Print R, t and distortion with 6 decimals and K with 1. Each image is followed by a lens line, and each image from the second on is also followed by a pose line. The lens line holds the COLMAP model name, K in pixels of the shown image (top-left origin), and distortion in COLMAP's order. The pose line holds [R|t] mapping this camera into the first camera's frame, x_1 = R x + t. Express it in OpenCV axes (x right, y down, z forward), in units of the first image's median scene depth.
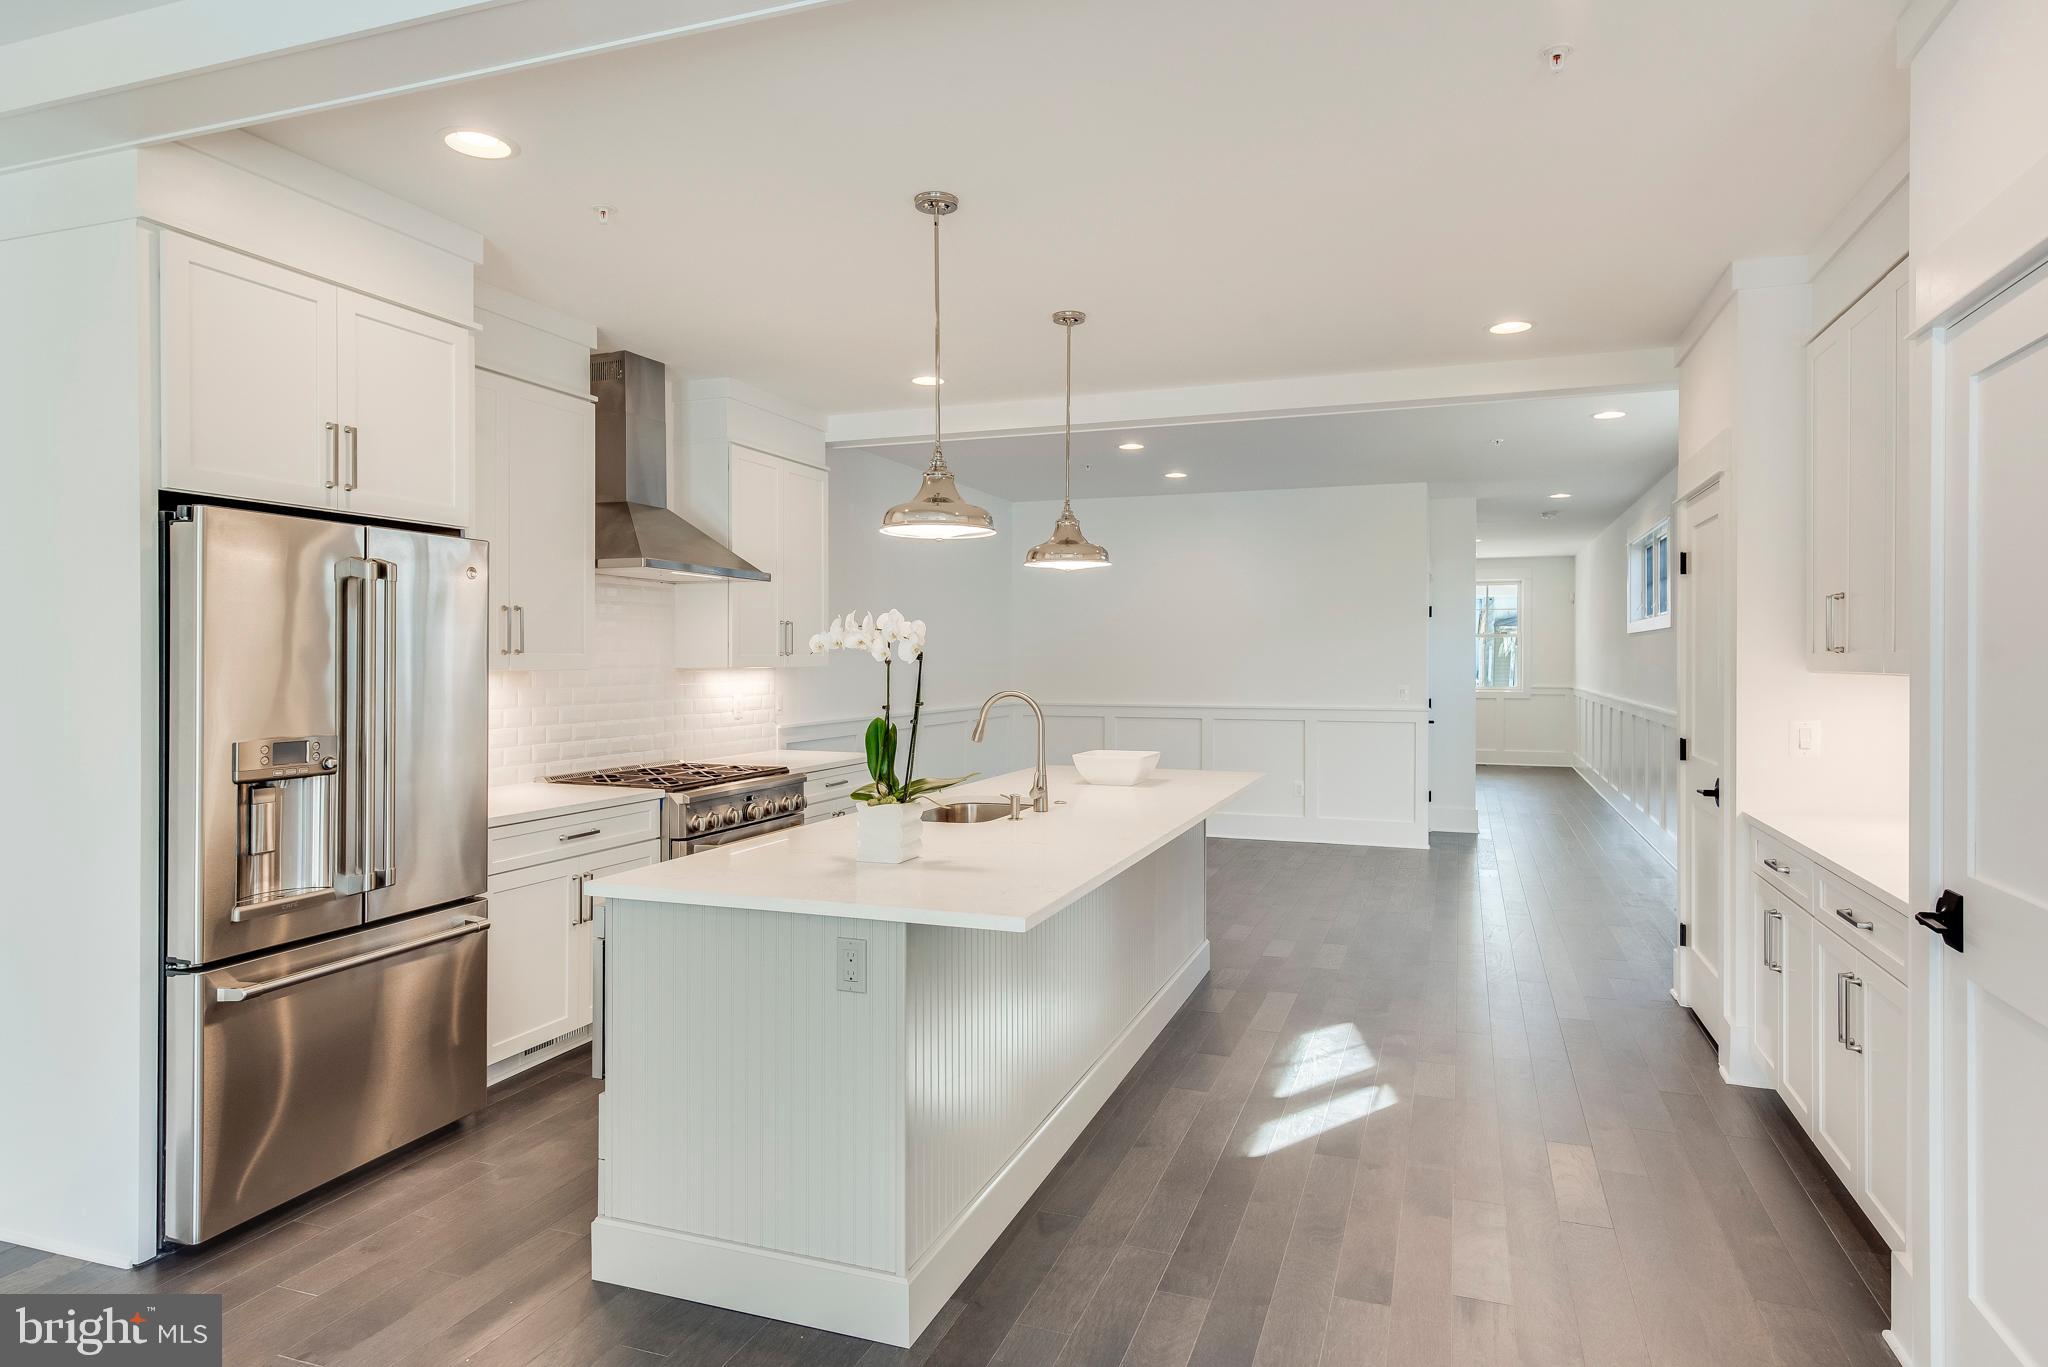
lens RADIAL K [[1166.3, 0, 1035.3], [0, 1166.3, 663.0], [0, 0, 1]] dist [0.023546, 0.000153]
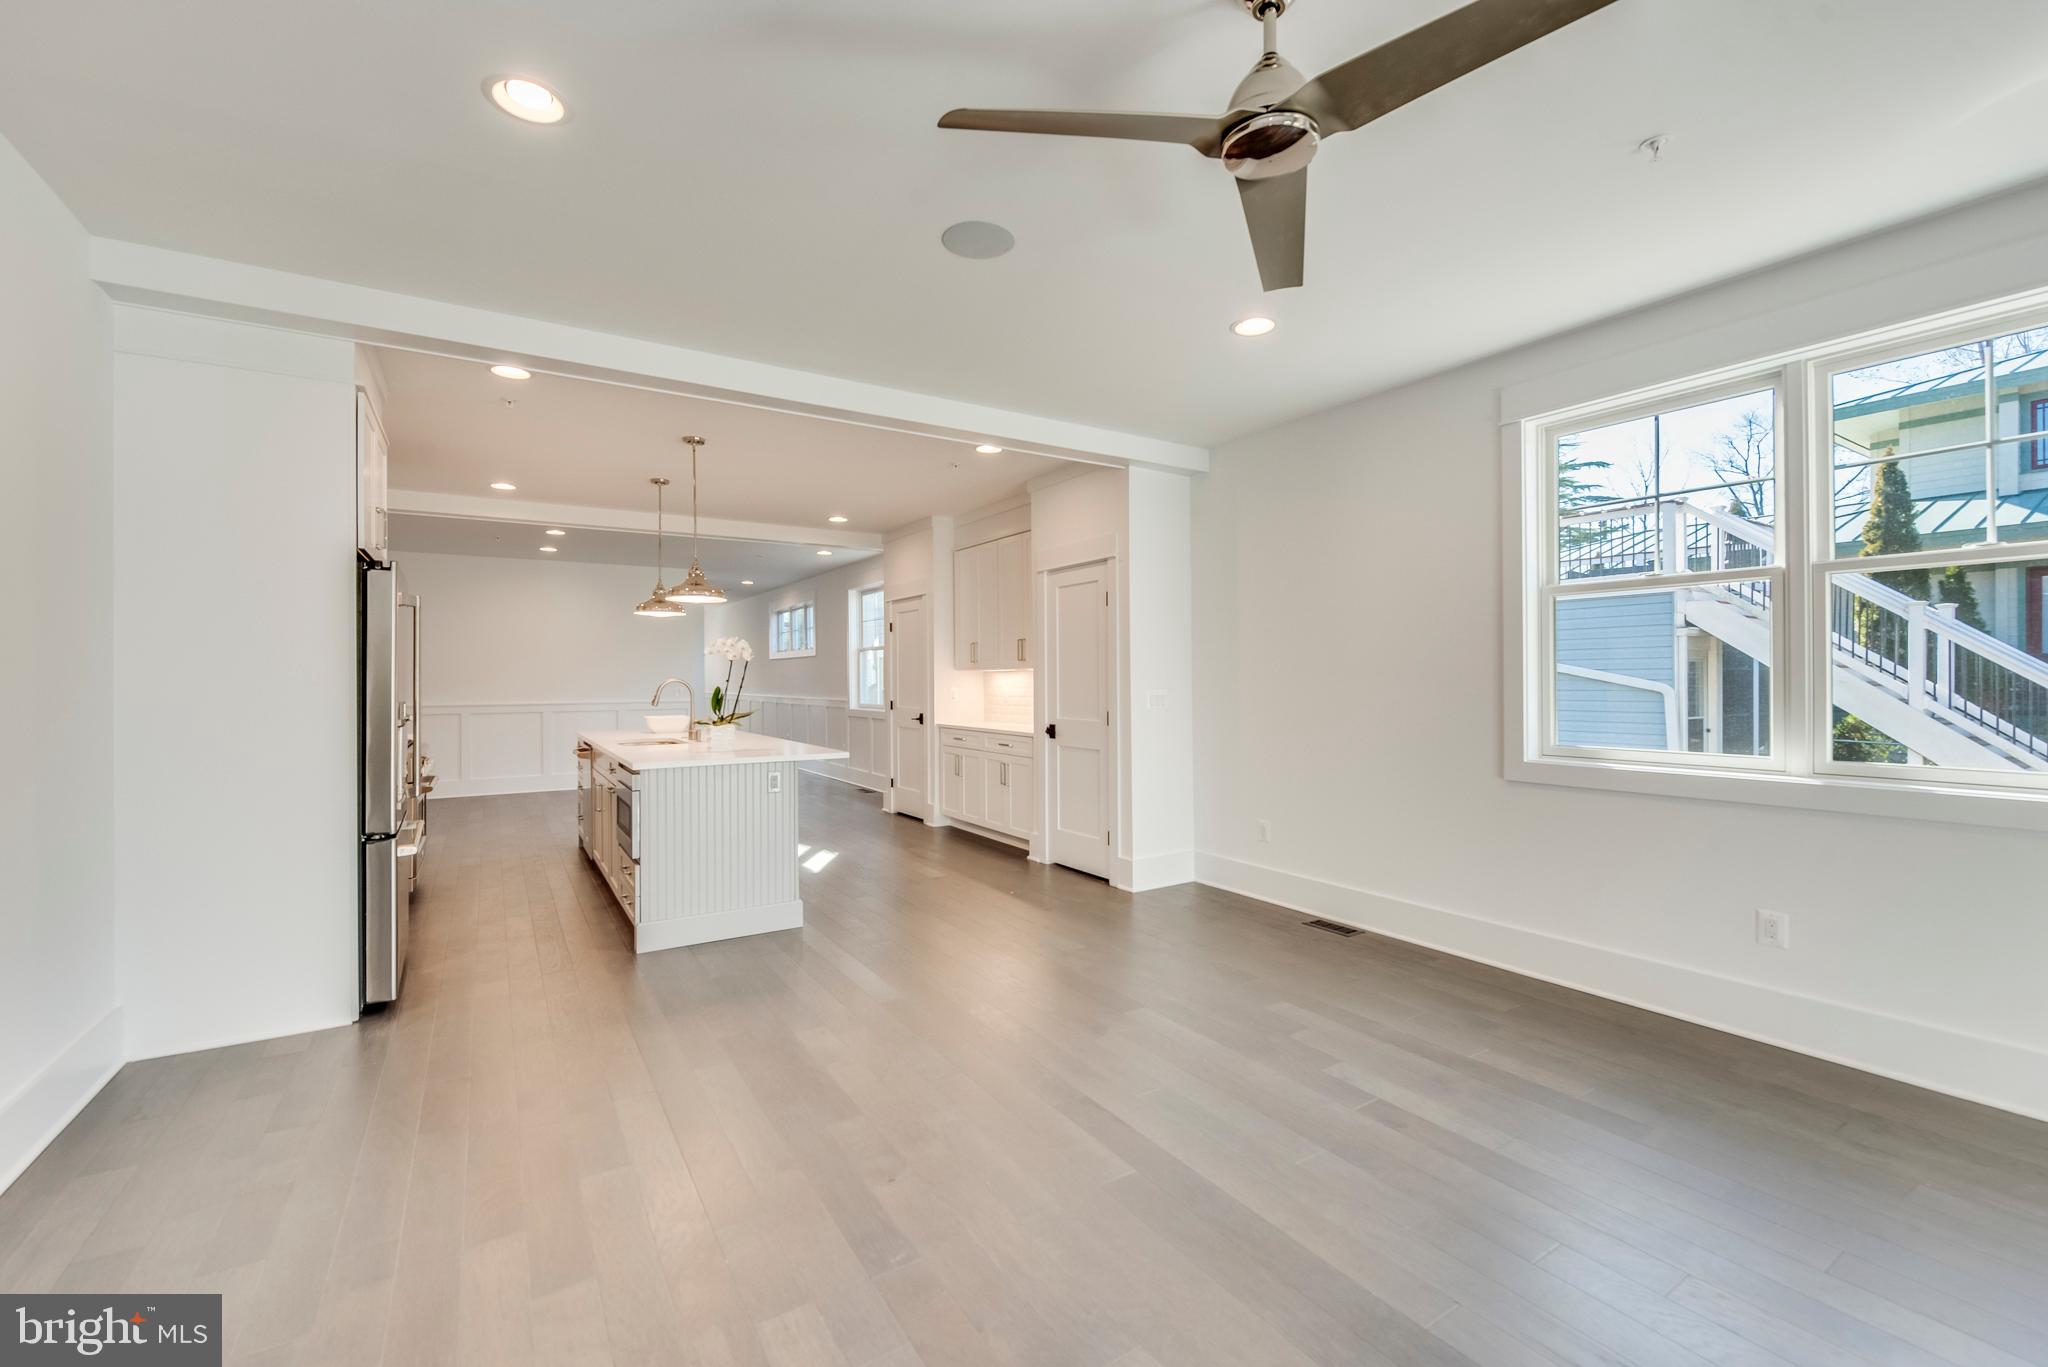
lens RADIAL K [[845.2, 0, 1024.0], [0, 845.2, 683.5], [0, 0, 1]] dist [-0.000783, -0.000062]
pose [[0.612421, -0.007620, 0.790495, -0.635491], [0.008534, 0.999959, 0.003028, 0.025424], [-0.790486, 0.004892, 0.612461, -0.258607]]
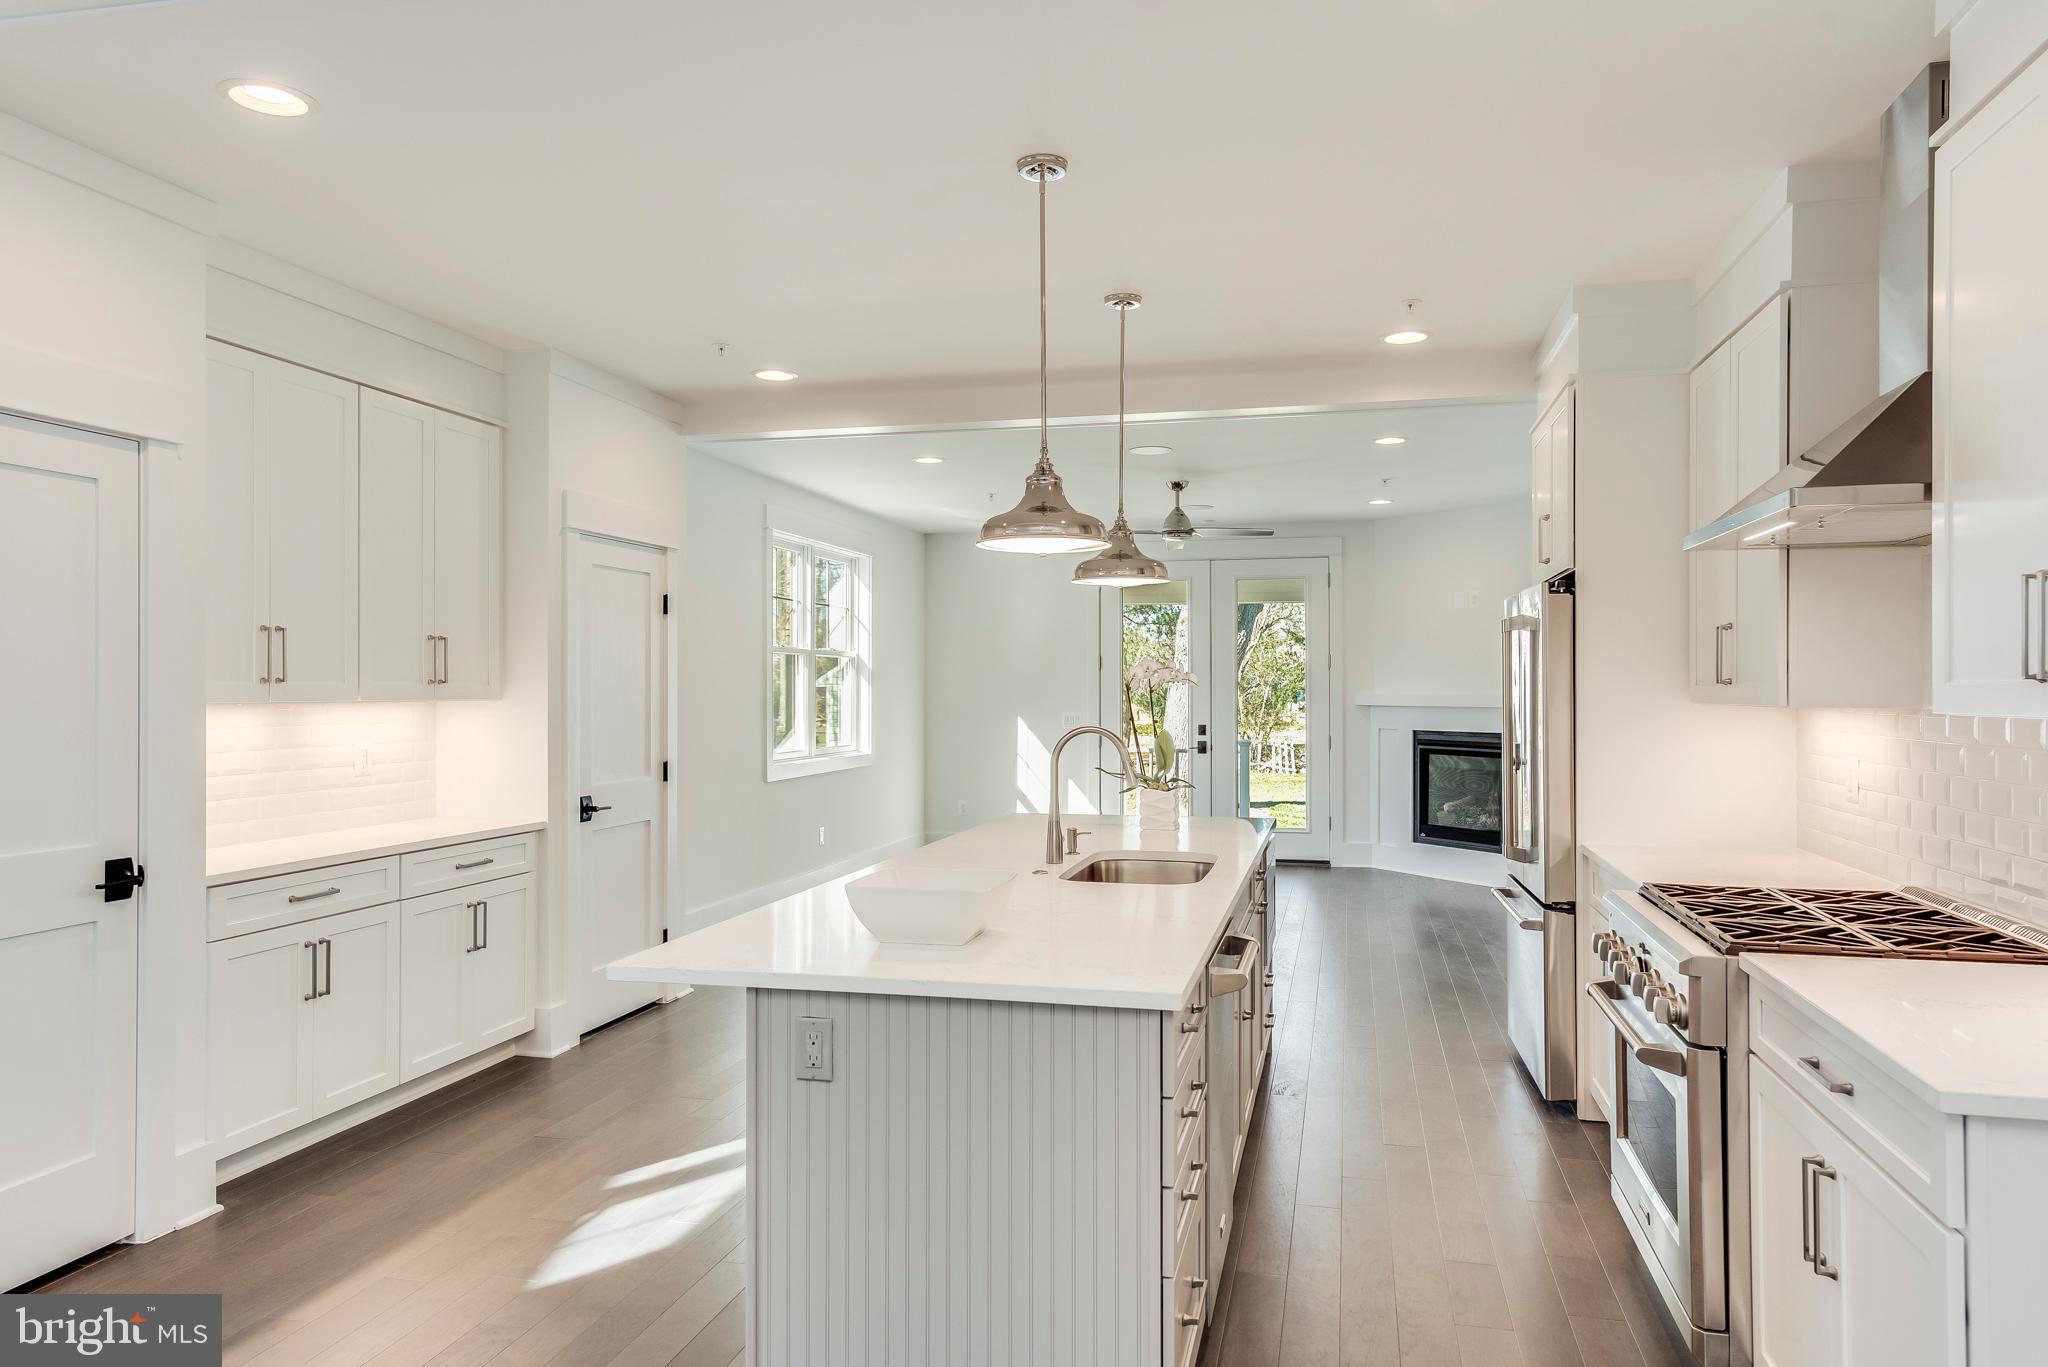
lens RADIAL K [[1349.7, 0, 1029.8], [0, 1349.7, 667.0], [0, 0, 1]] dist [0.007008, -0.002713]
pose [[-0.993357, 0.001019, -0.115066, 0.111172], [0.002442, 0.999922, -0.012227, -0.005961], [0.115045, -0.012427, -0.993283, 1.629971]]
